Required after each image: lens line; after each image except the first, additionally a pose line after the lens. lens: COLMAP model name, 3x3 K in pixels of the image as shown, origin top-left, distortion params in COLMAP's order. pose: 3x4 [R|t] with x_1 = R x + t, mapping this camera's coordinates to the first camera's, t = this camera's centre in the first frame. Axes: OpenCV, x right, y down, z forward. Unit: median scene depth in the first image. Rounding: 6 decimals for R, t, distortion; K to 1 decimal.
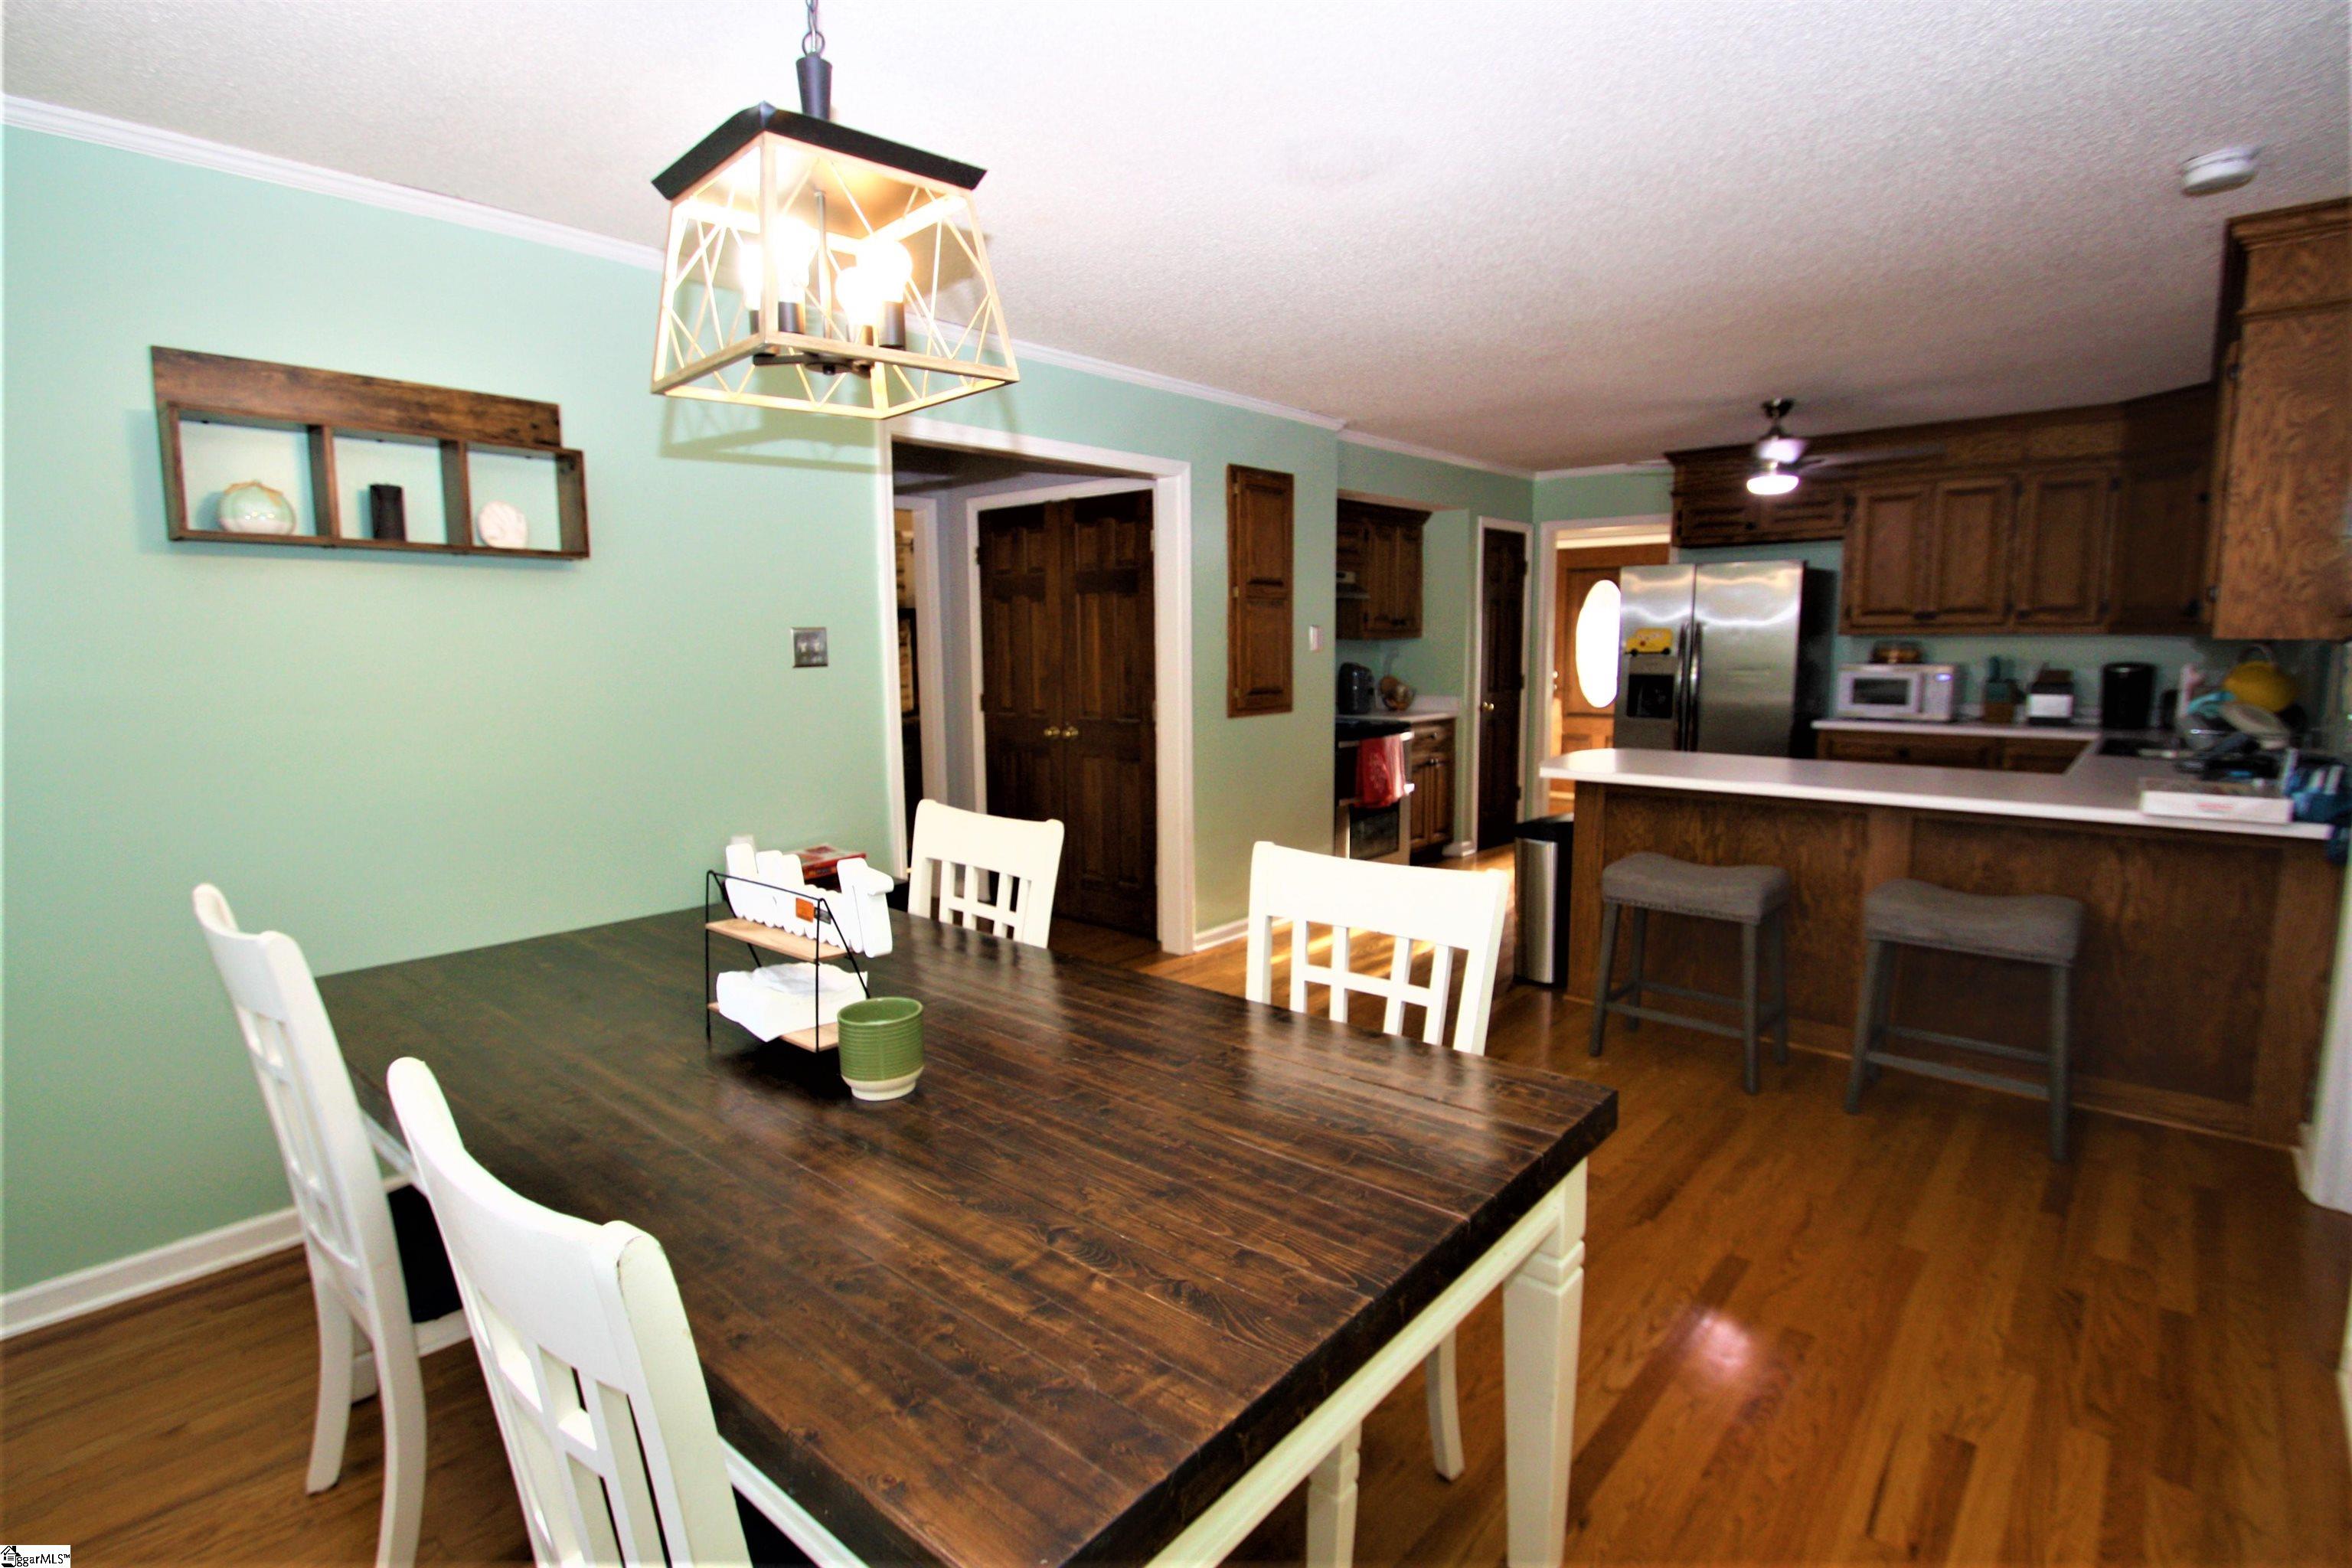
lens RADIAL K [[1132.5, 0, 1186.1], [0, 1132.5, 780.8], [0, 0, 1]] dist [0.019117, -0.015809]
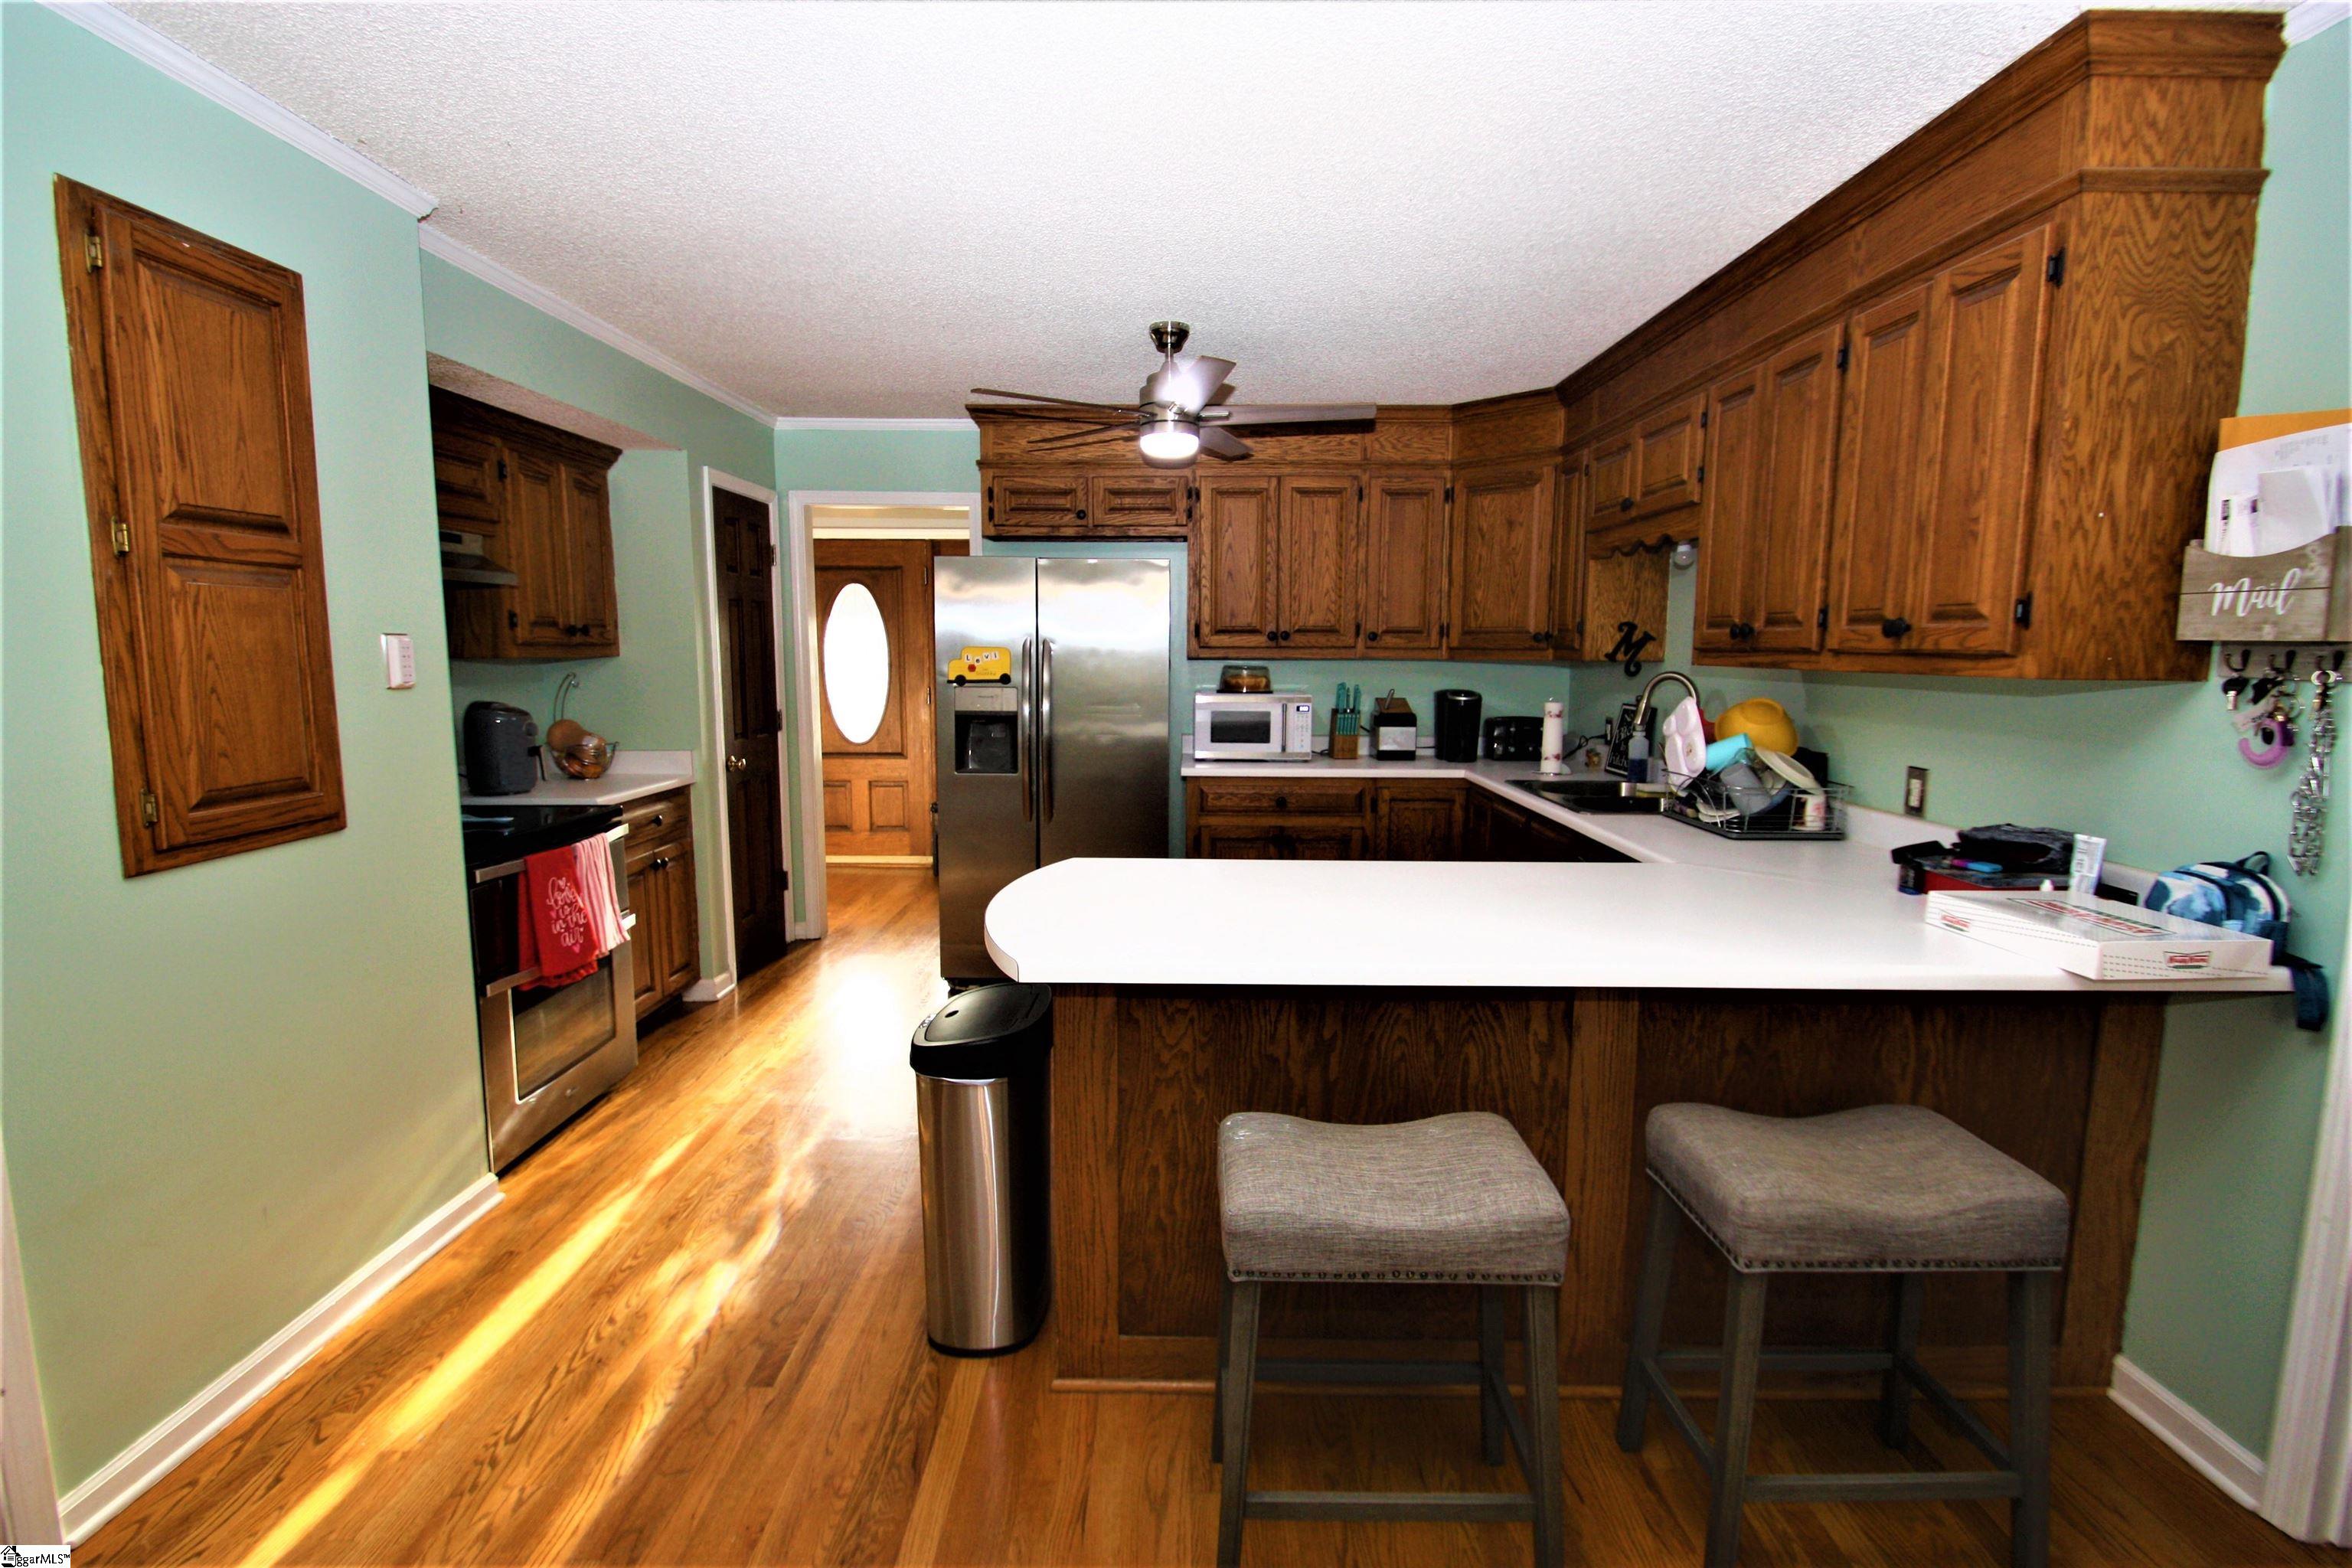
lens RADIAL K [[1092.1, 0, 1176.0], [0, 1092.1, 784.0], [0, 0, 1]] dist [0.012253, -0.016107]
pose [[0.758833, -0.070099, 0.647501, 0.061671], [0.072960, 0.997082, 0.022441, -0.061223], [-0.647185, 0.030213, 0.761734, 0.449695]]
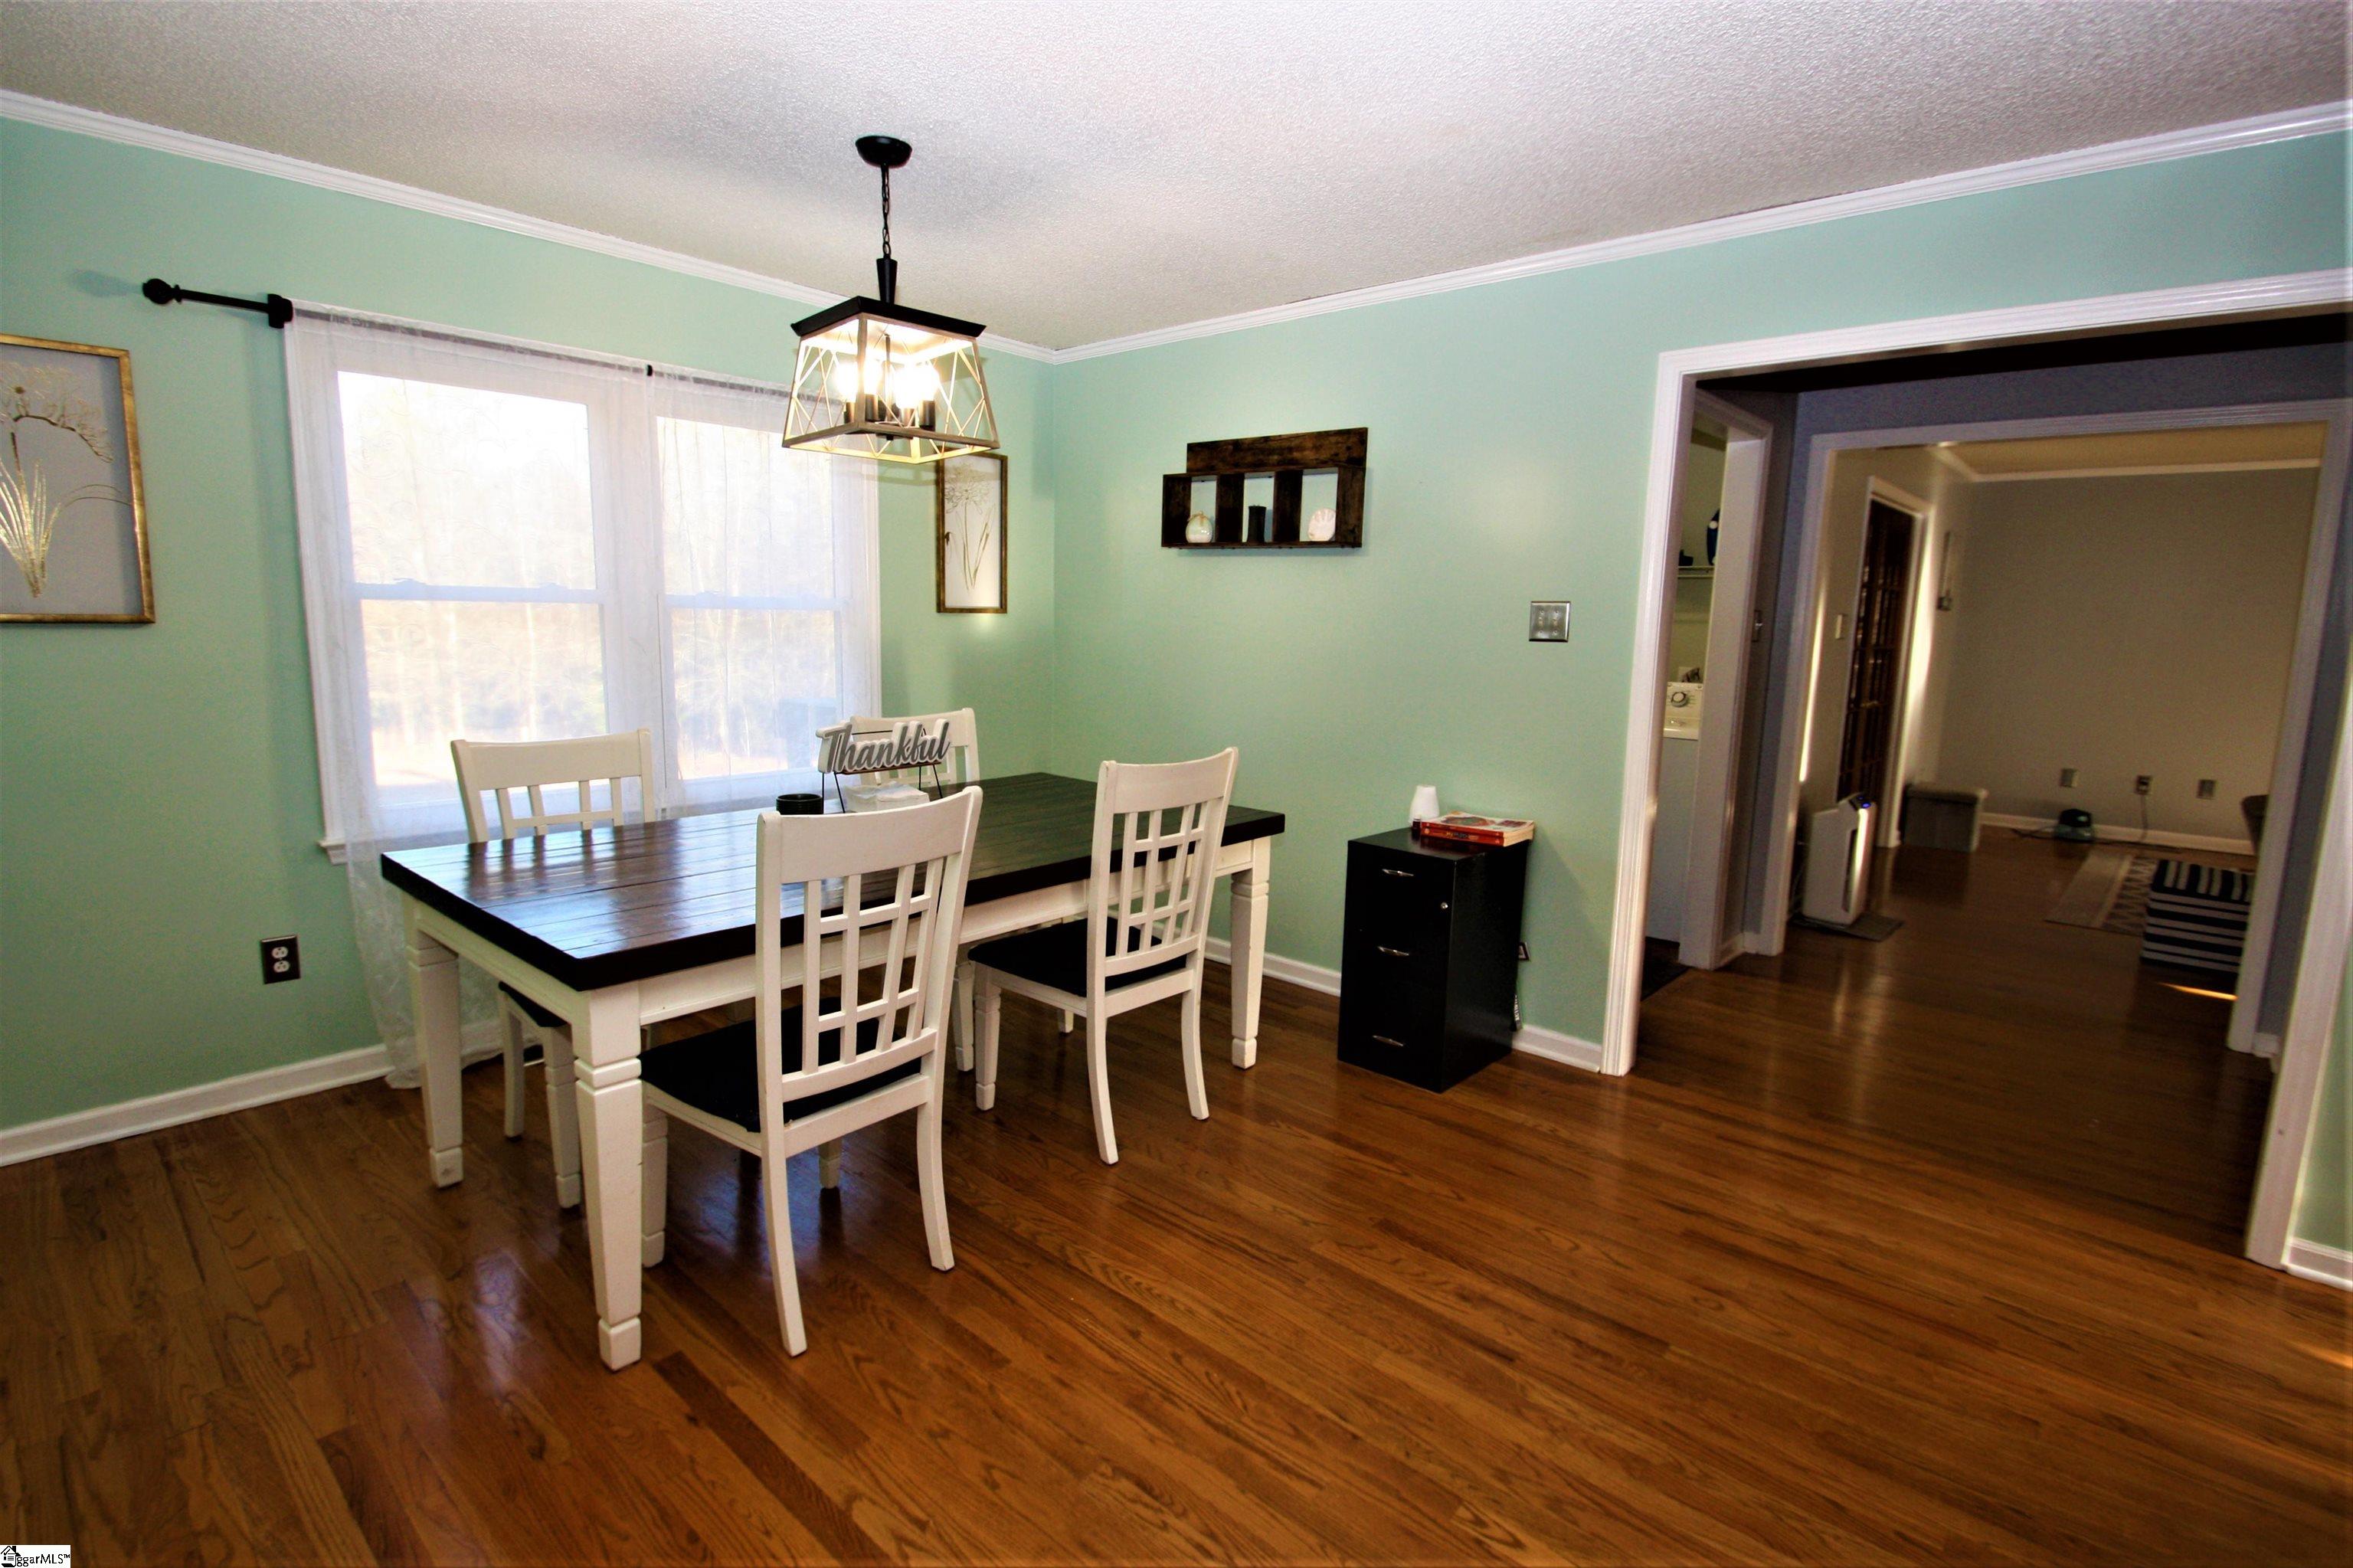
lens RADIAL K [[1131.5, 0, 1165.9], [0, 1131.5, 782.5], [0, 0, 1]] dist [0.025905, -0.022213]
pose [[-0.019140, 0.156731, -0.987456, 0.405094], [-0.149528, 0.976080, 0.157824, -0.052762], [0.988572, 0.150673, 0.004754, 0.418865]]
